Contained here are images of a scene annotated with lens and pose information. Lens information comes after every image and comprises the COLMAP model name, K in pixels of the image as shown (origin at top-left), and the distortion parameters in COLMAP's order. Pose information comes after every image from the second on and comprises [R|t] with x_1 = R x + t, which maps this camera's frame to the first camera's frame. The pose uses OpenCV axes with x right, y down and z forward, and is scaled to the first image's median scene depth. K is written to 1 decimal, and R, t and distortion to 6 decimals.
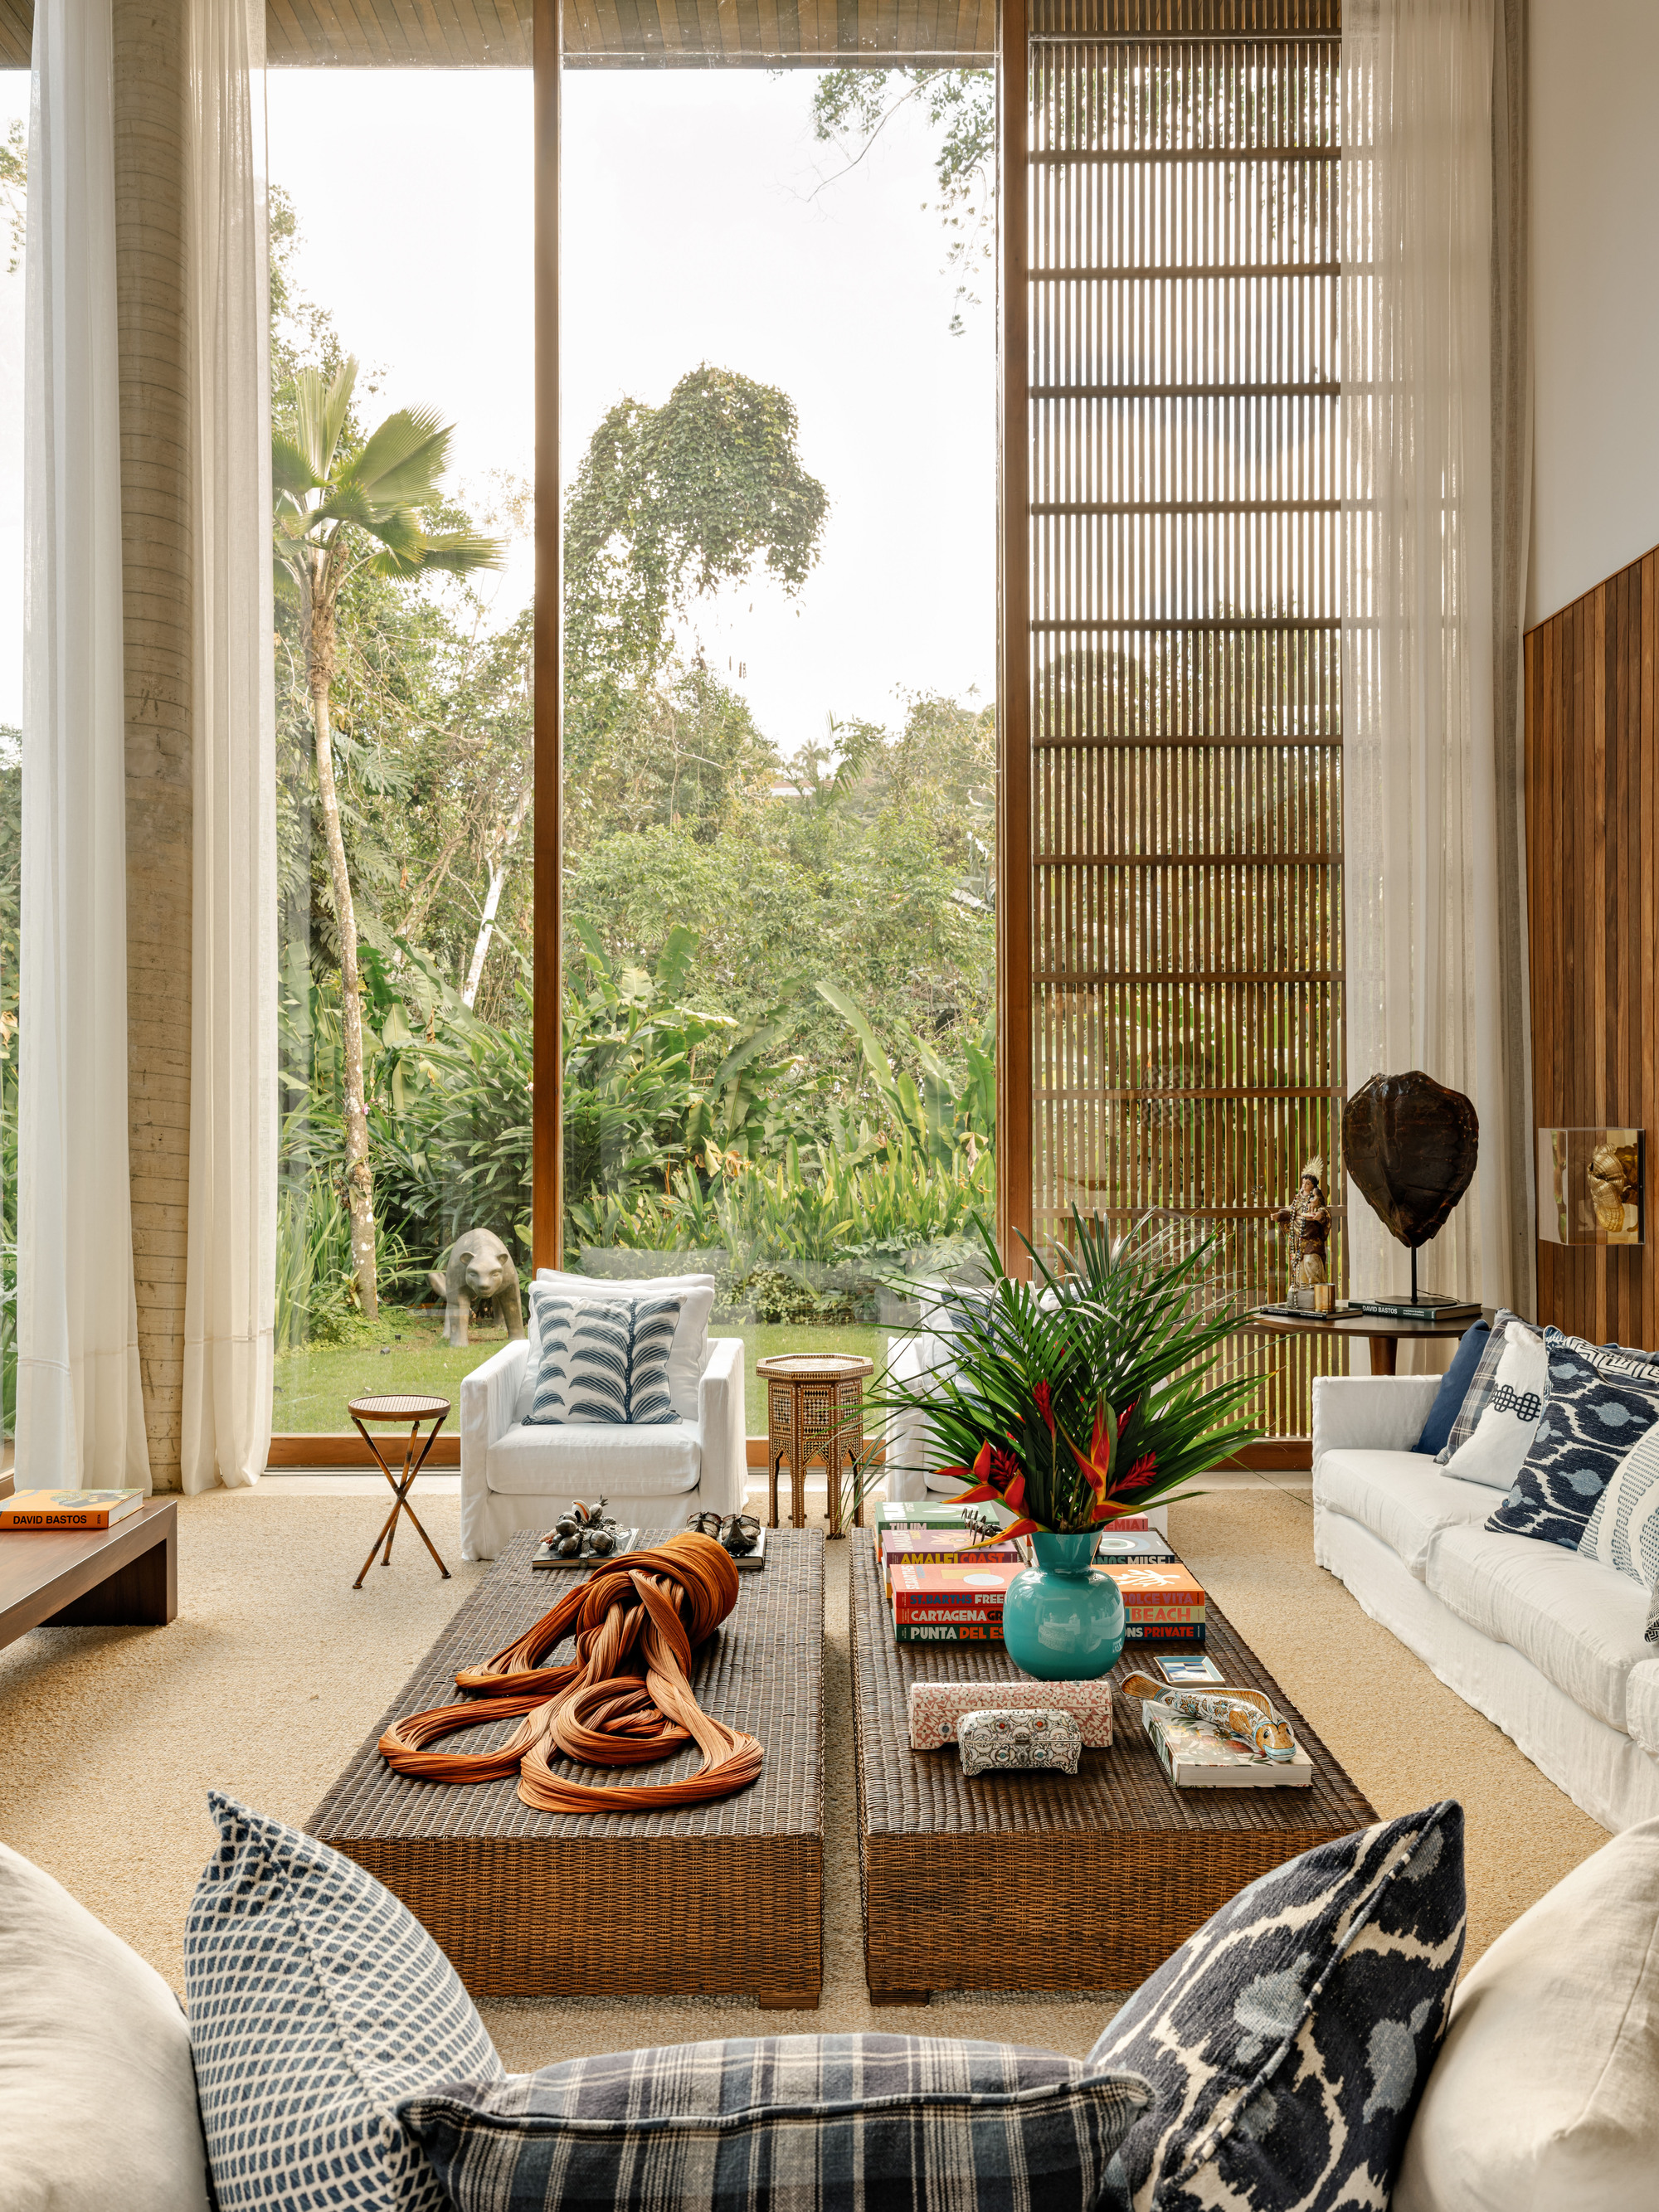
lens RADIAL K [[1791.2, 0, 823.3], [0, 1791.2, 1117.9], [0, 0, 1]] dist [-0.017968, 0.030364]
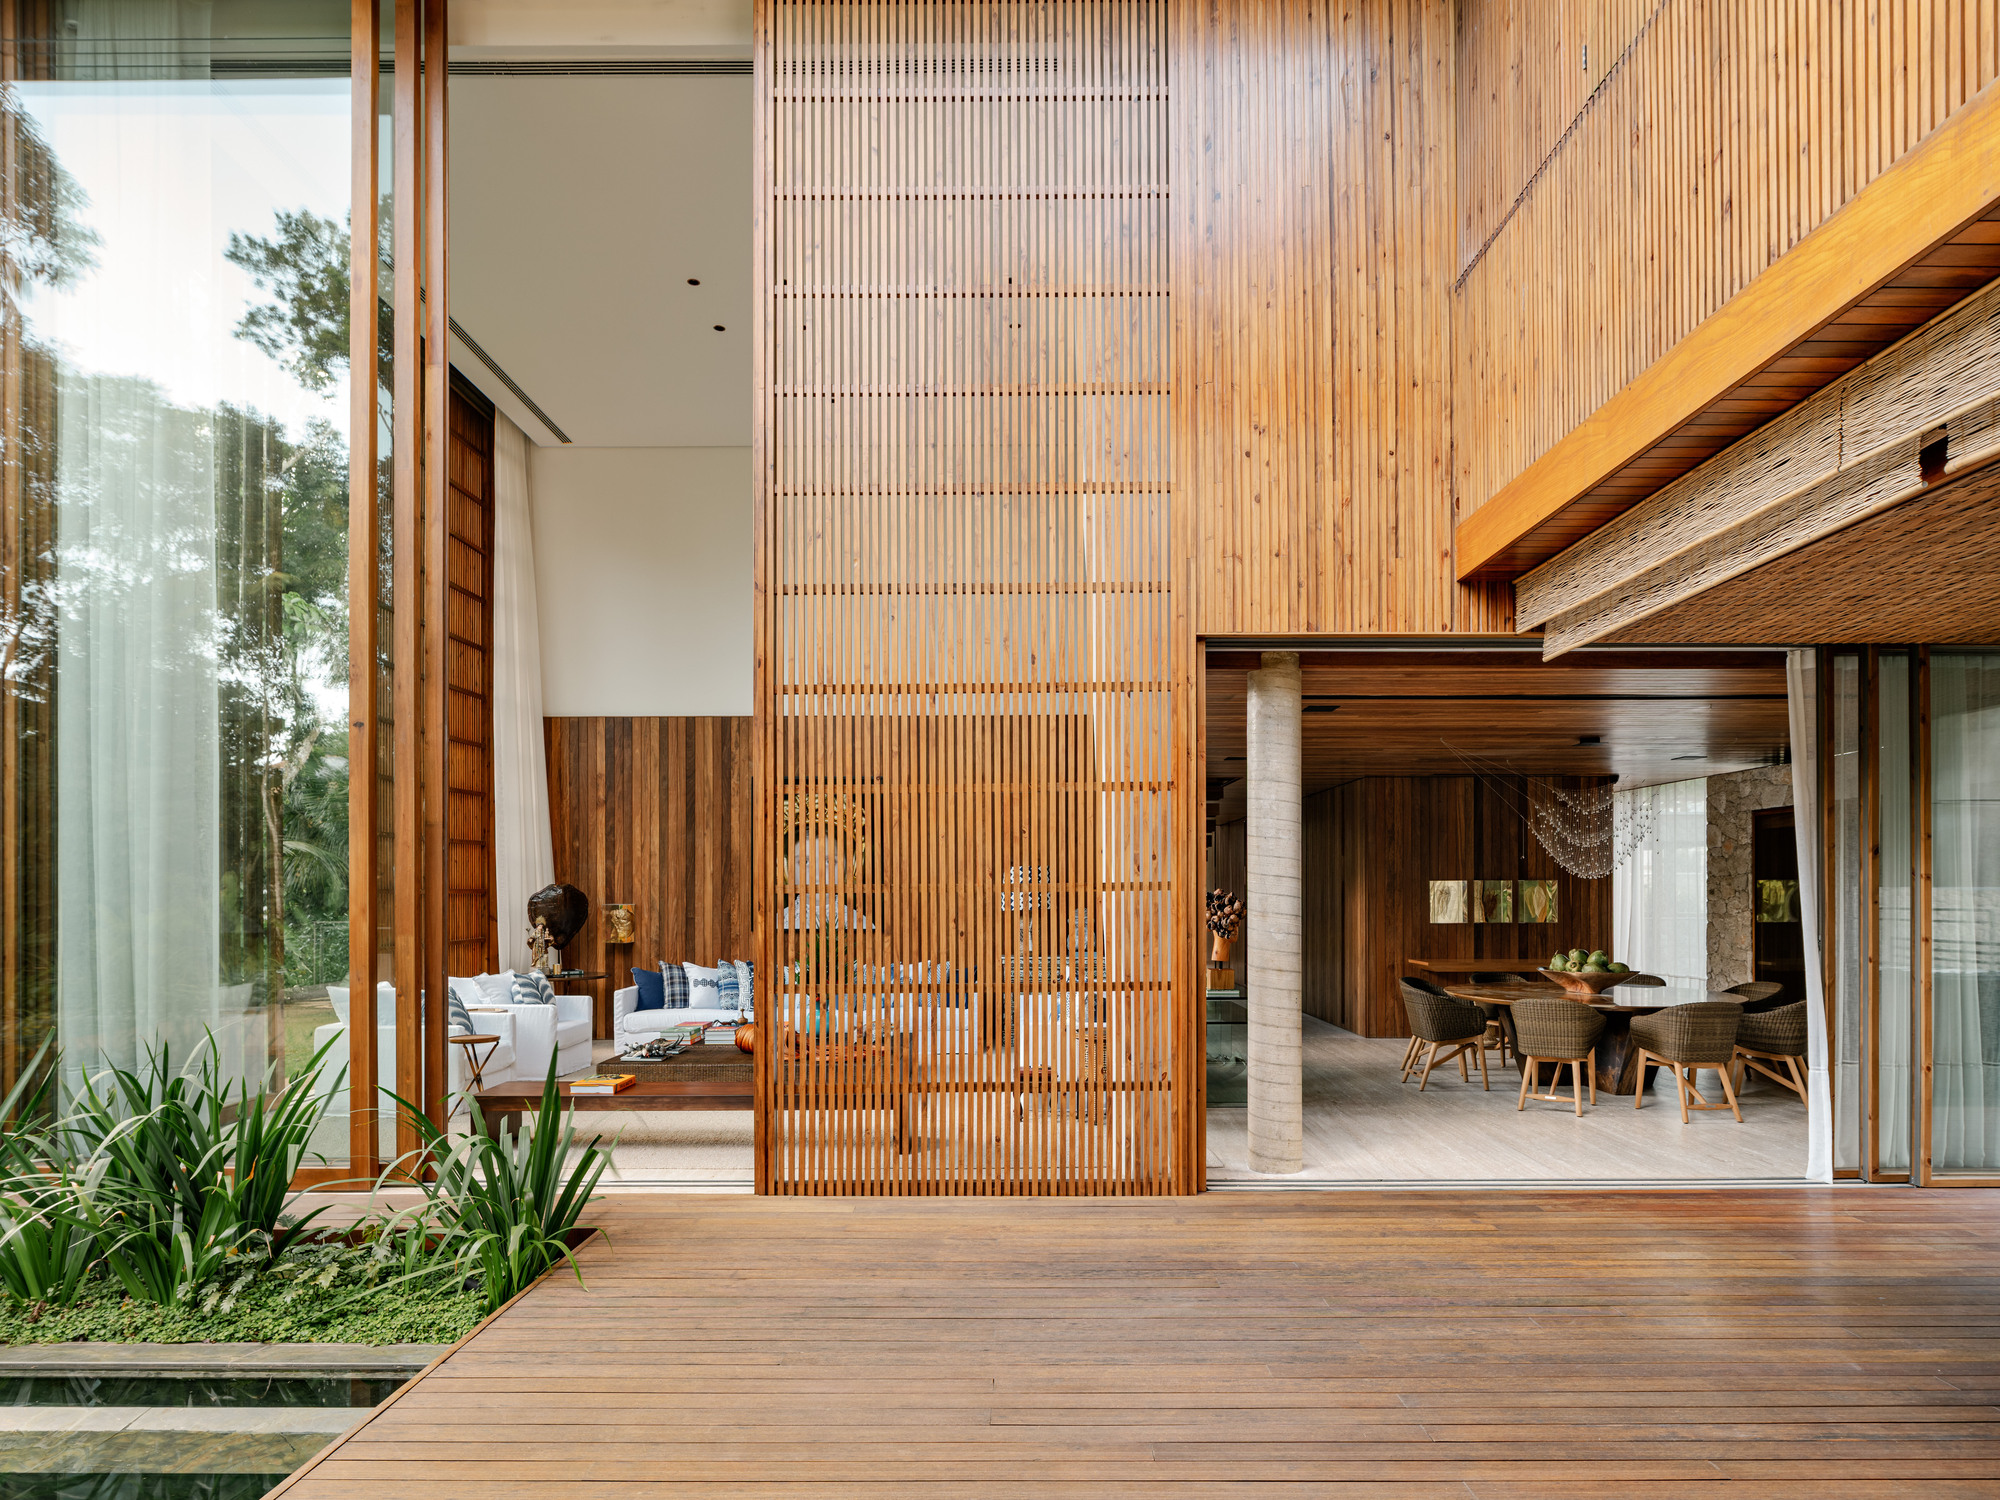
lens RADIAL K [[1107.0, 0, 1009.7], [0, 1107.0, 904.3], [0, 0, 1]] dist [-0.011762, 0.002050]
pose [[0.011258, -0.001850, 0.999935, -1.318459], [0.003701, 0.999992, 0.001809, 0.004496], [-0.999930, 0.003680, 0.011265, 0.314042]]
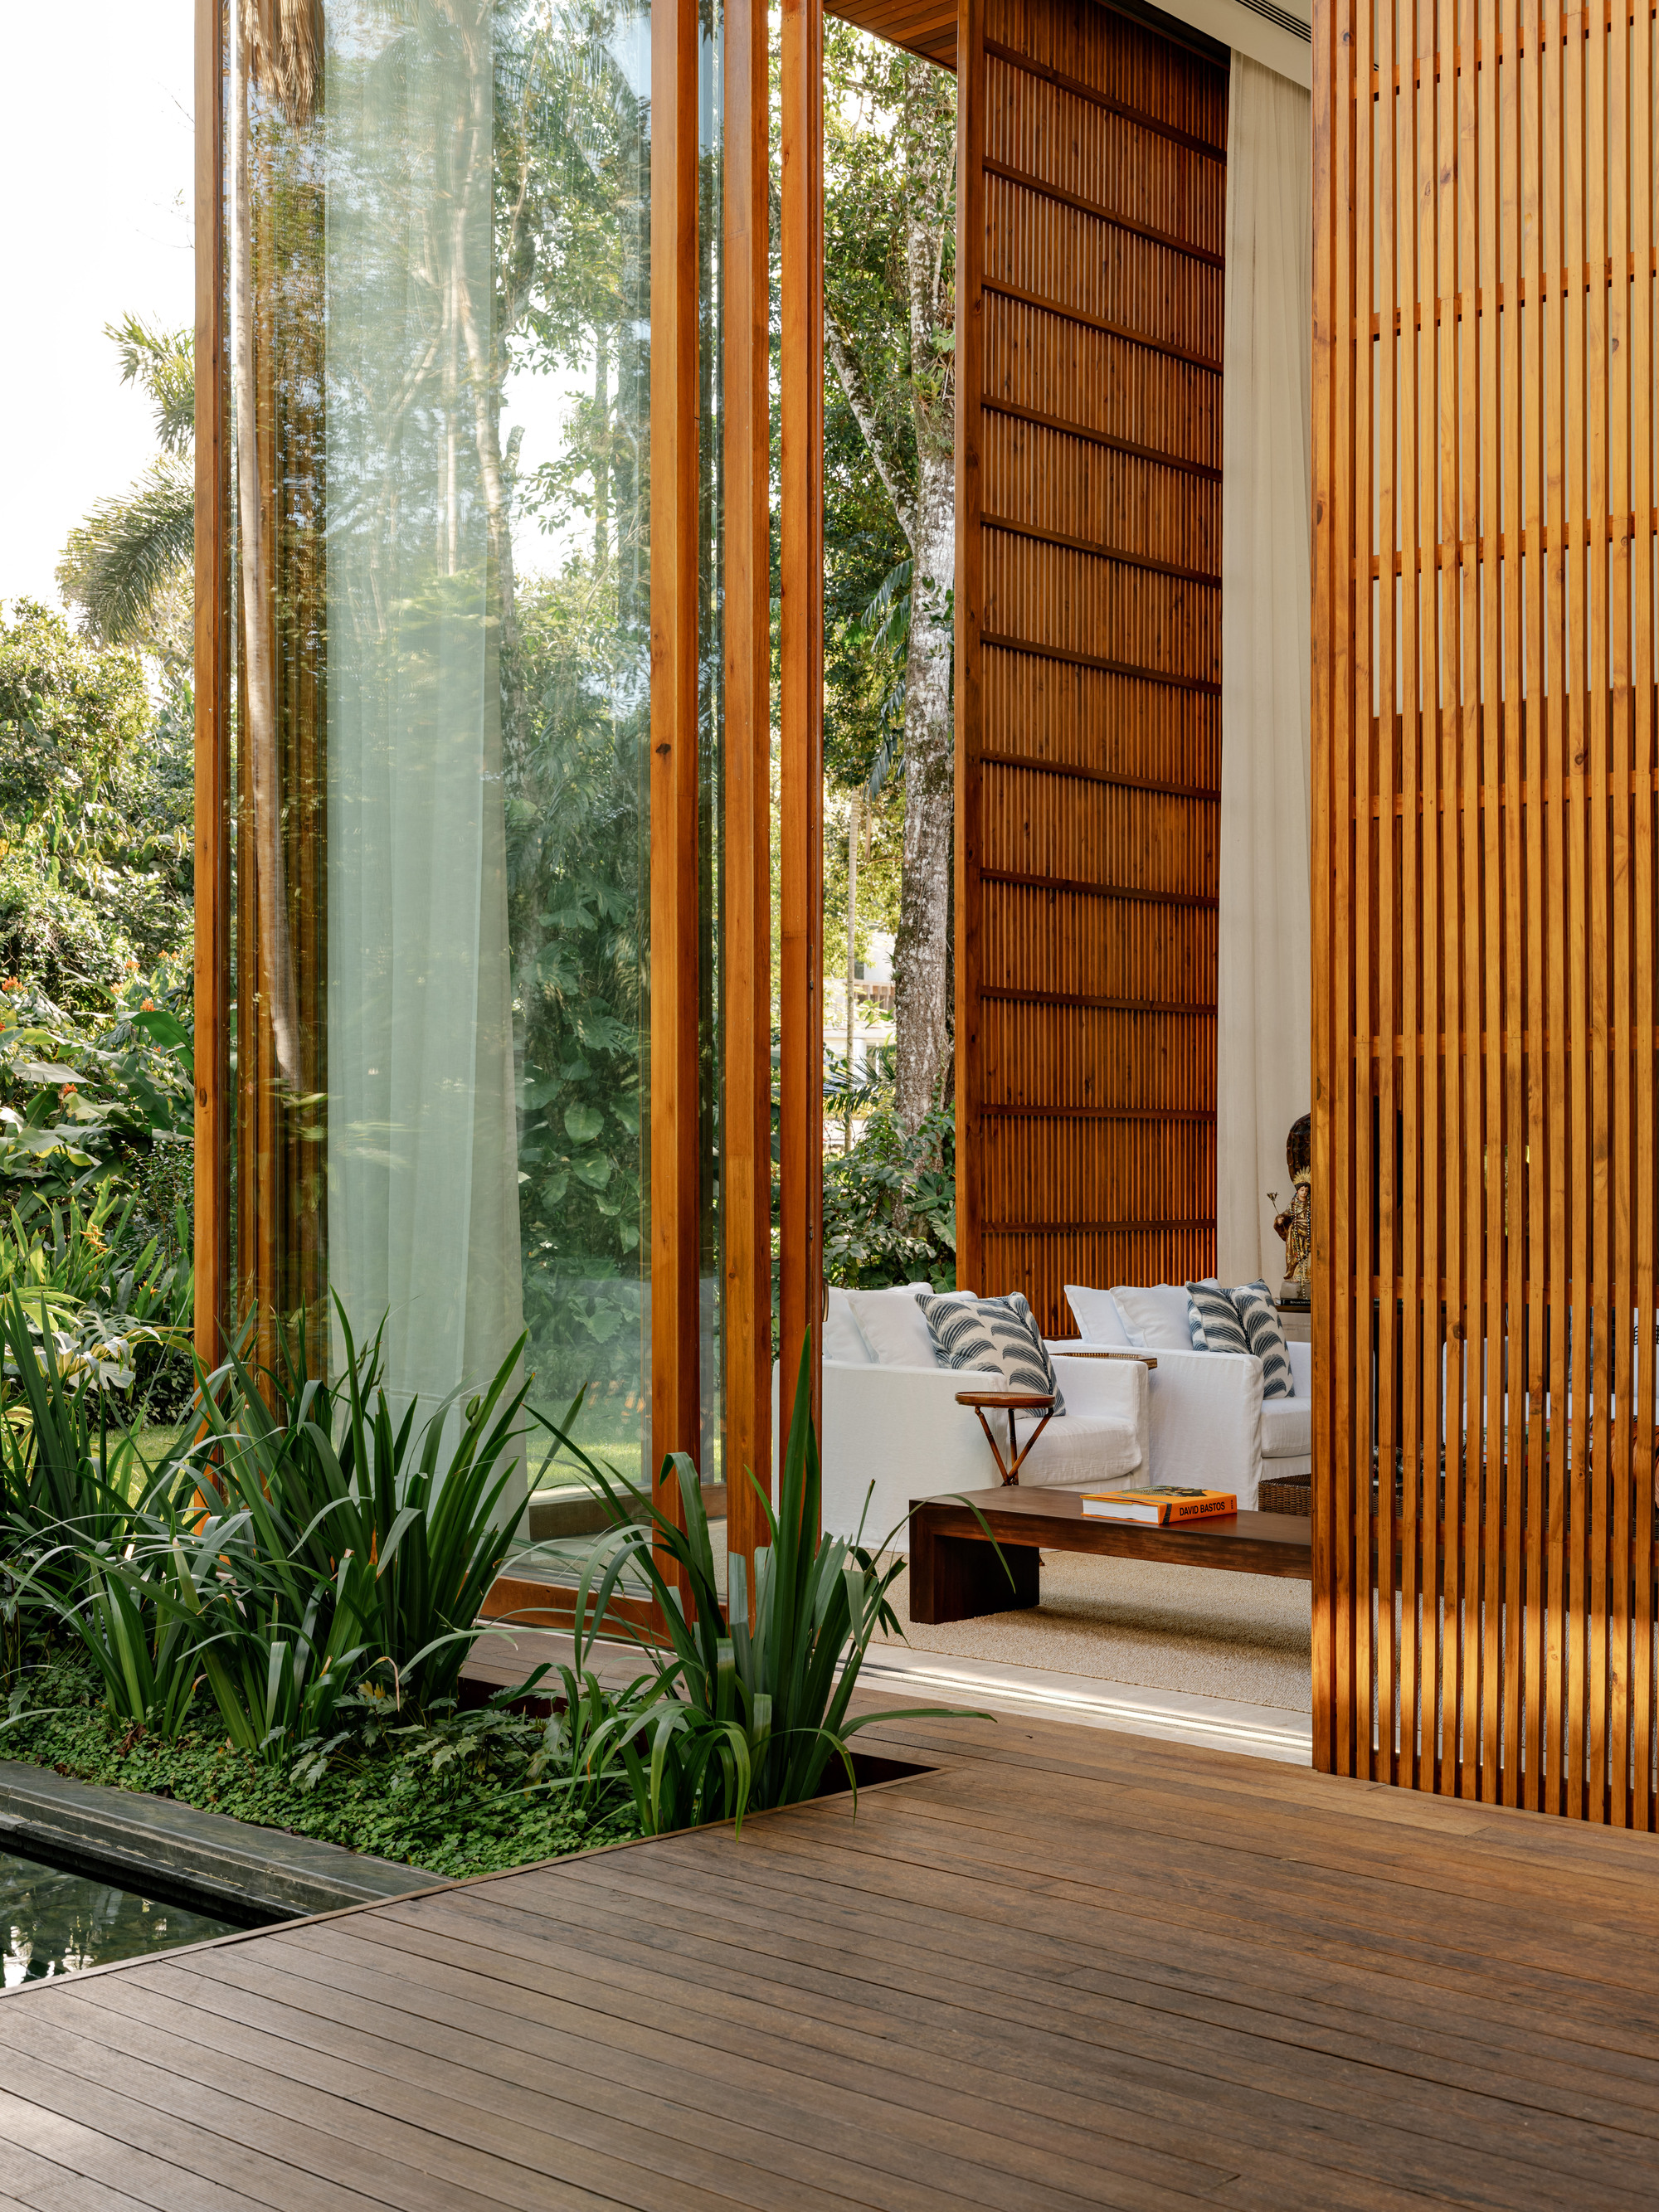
lens RADIAL K [[2745.2, 0, 835.2], [0, 2745.2, 1269.7], [0, 0, 1]] dist [-0.029518, 0.000000]
pose [[0.685023, -0.014636, 0.728375, -1.229995], [-0.007673, 0.999598, 0.027302, 0.042125], [-0.728481, -0.024291, 0.684635, 0.018323]]
